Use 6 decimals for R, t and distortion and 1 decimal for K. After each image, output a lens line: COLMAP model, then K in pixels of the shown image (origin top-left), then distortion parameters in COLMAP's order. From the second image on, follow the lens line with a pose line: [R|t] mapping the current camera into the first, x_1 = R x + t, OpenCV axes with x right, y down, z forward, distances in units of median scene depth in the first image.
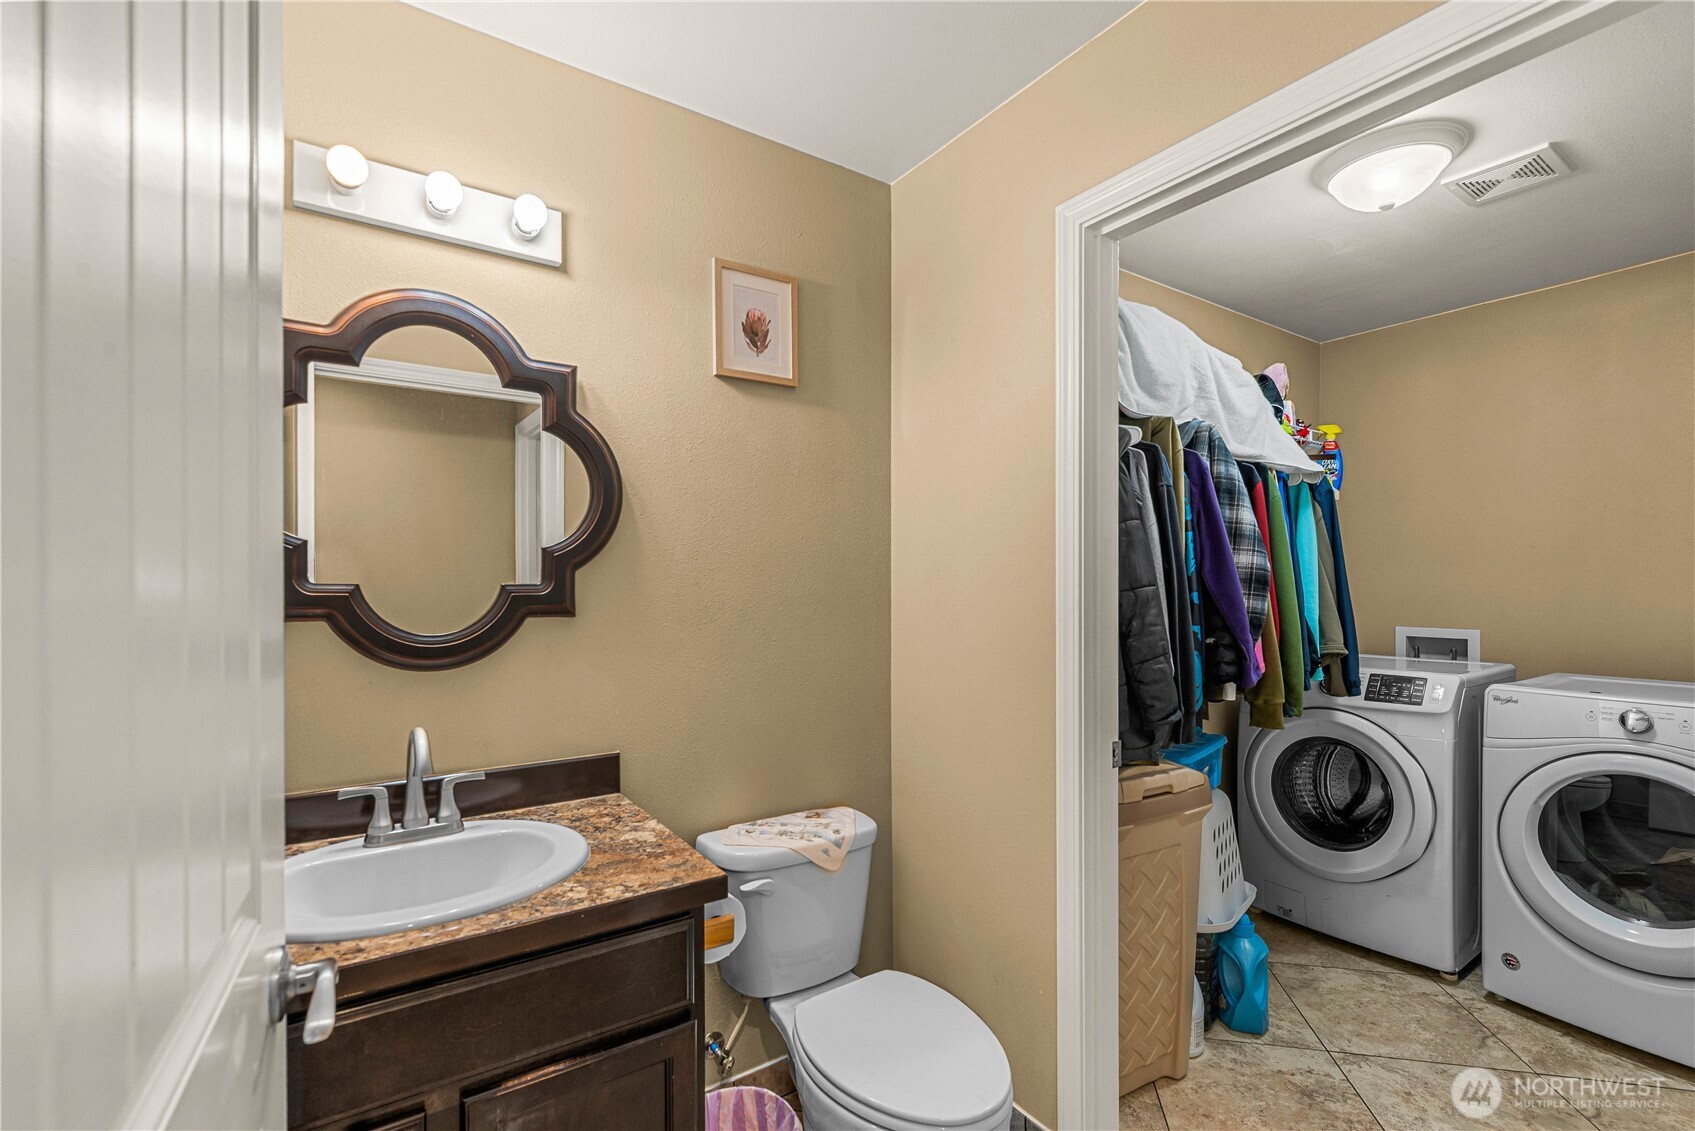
lens RADIAL K [[788.4, 0, 851.1], [0, 788.4, 596.1], [0, 0, 1]] dist [-0.000767, 0.000423]
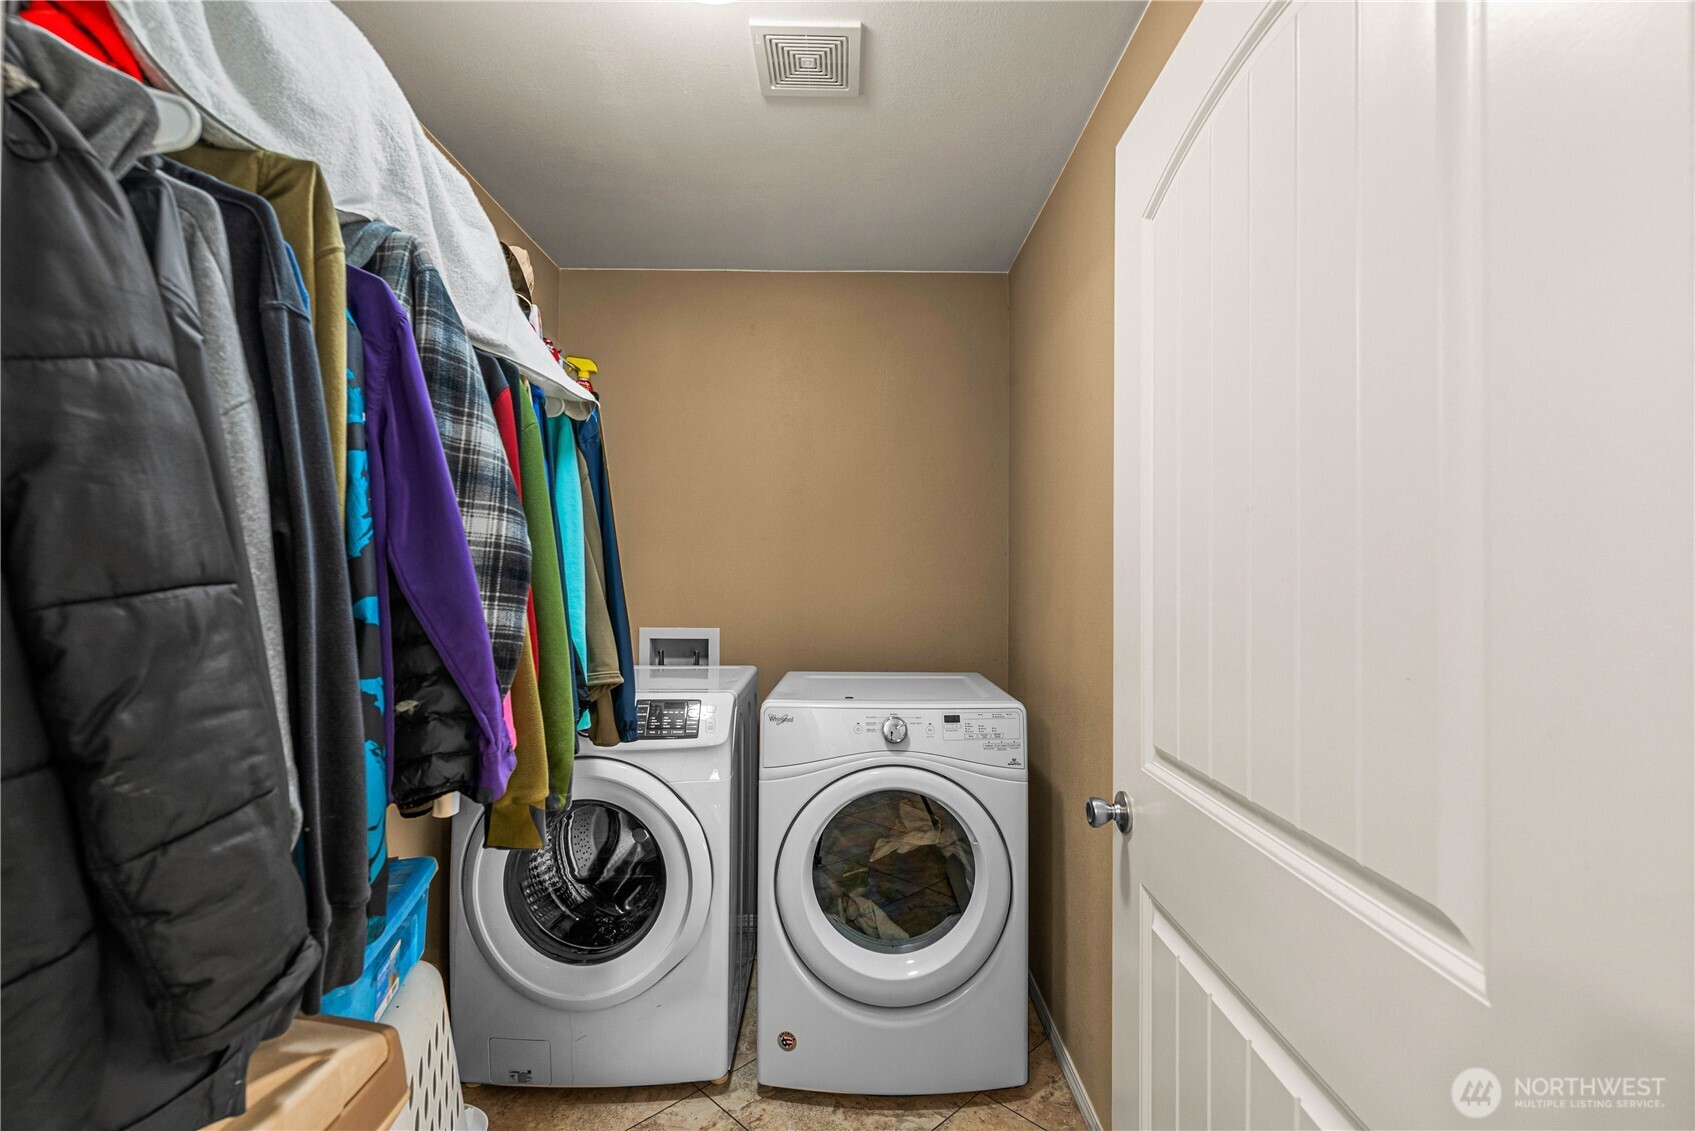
lens RADIAL K [[782.2, 0, 850.8], [0, 782.2, 562.2], [0, 0, 1]] dist [0.000295, 0.000031]
pose [[0.587492, 0.021627, 0.808941, 0.270005], [0.002313, 0.999594, -0.028404, -0.011521], [-0.809227, 0.018558, 0.587204, 0.594104]]
